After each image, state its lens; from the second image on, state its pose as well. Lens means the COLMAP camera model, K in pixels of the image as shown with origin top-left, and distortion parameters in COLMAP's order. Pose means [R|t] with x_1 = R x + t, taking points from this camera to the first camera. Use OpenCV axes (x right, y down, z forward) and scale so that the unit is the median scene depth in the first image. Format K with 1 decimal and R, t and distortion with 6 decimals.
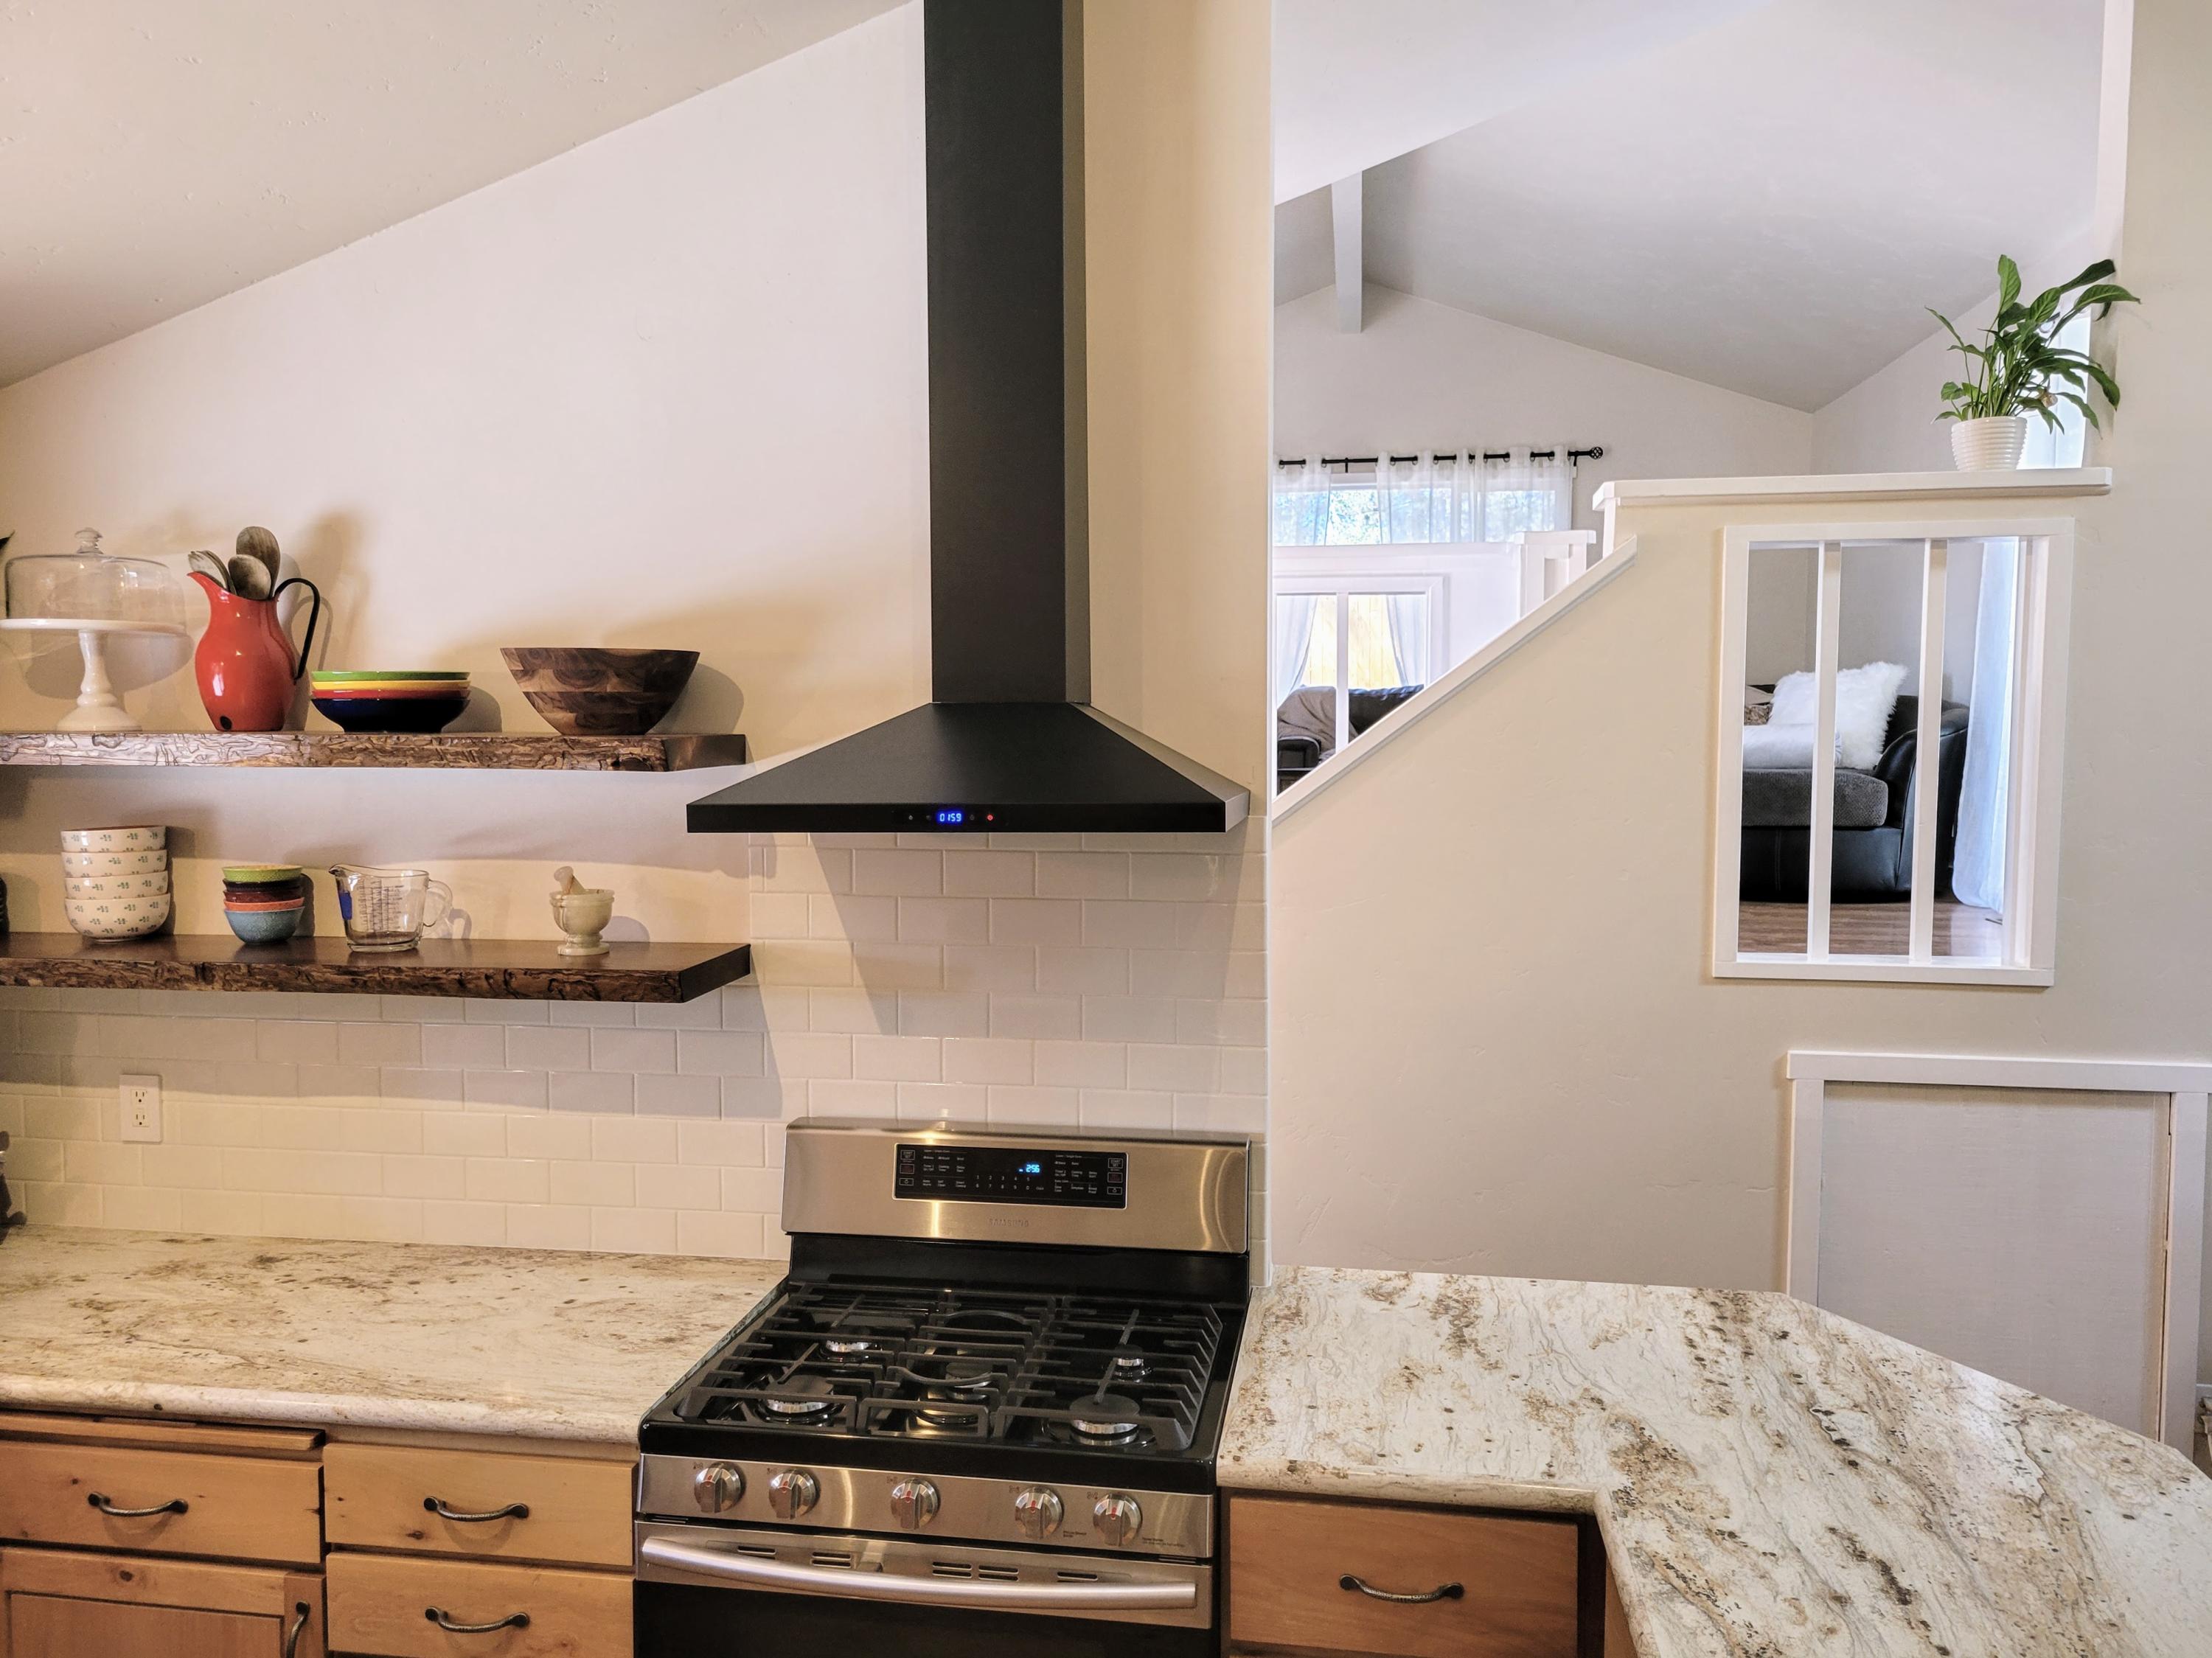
lens RADIAL K [[1632.7, 0, 1106.0], [0, 1632.7, 829.0], [0, 0, 1]] dist [0.054988, -0.029988]
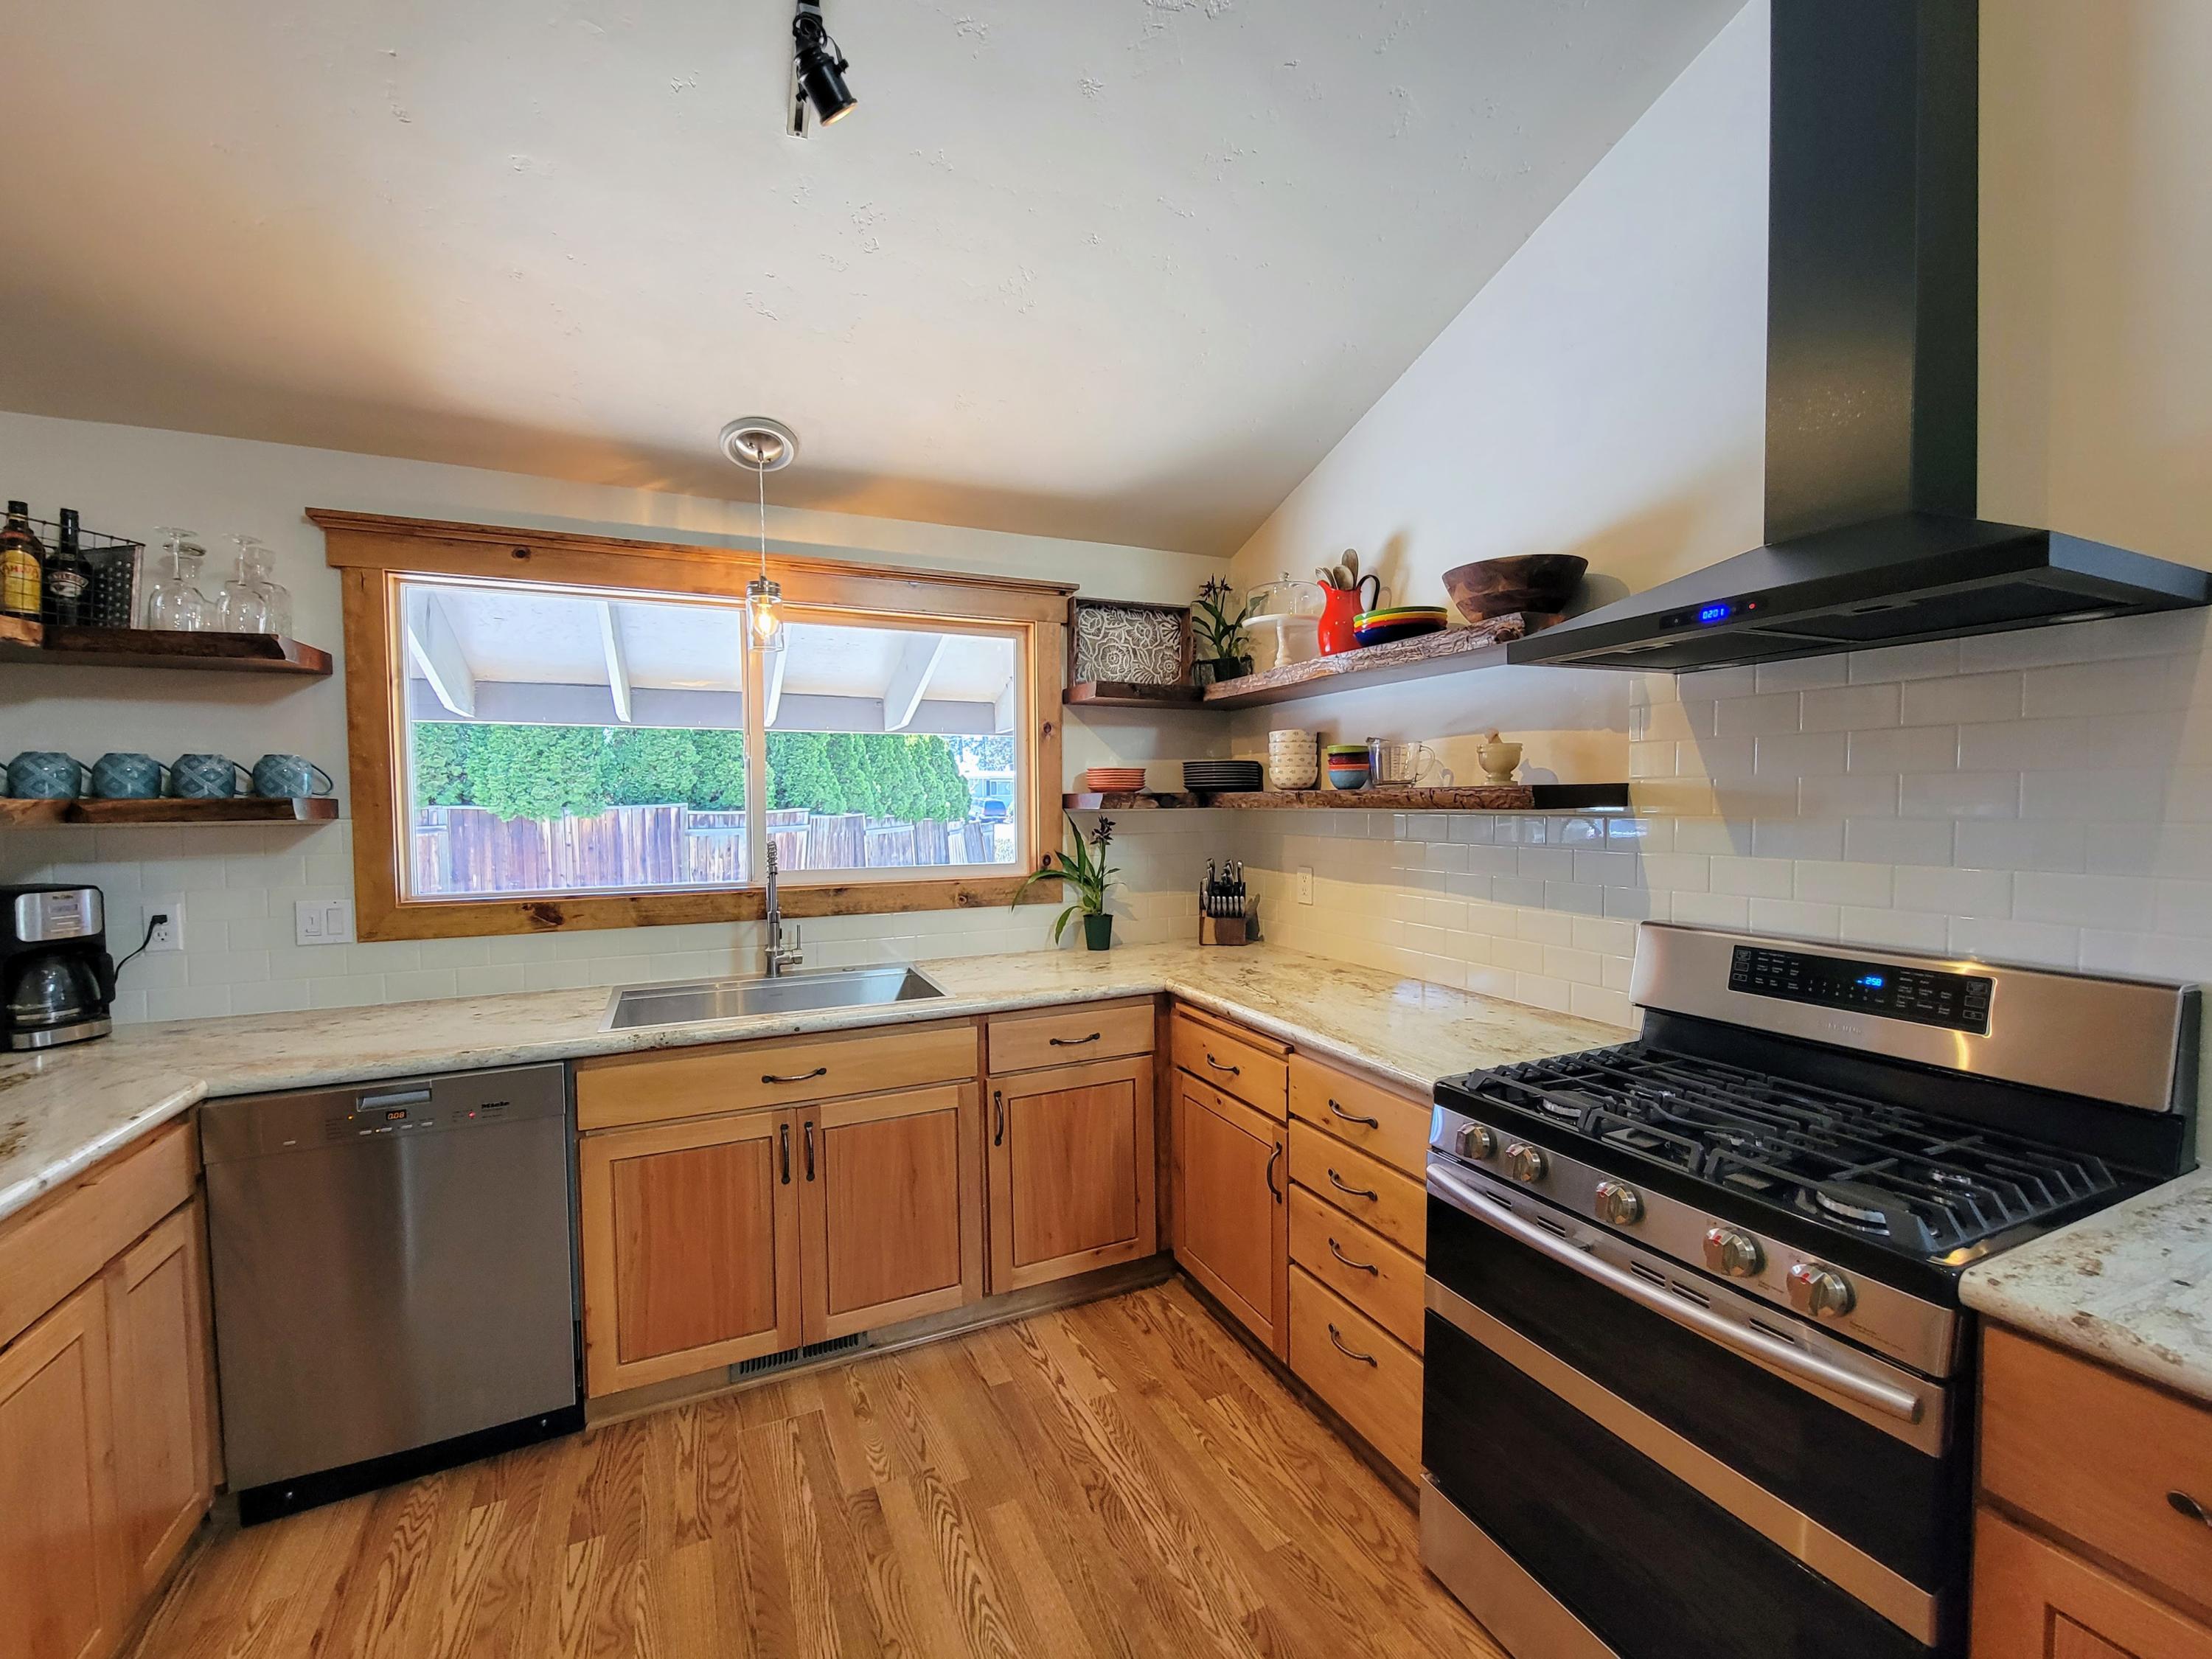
lens RADIAL K [[917.9, 0, 1106.0], [0, 917.9, 829.5], [0, 0, 1]] dist [-0.003380, -0.000354]
pose [[0.557121, 0.020973, -0.830167, 0.186392], [-0.037589, 0.999293, 0.000020, 0.148693], [0.829580, 0.031194, 0.557515, 0.313358]]
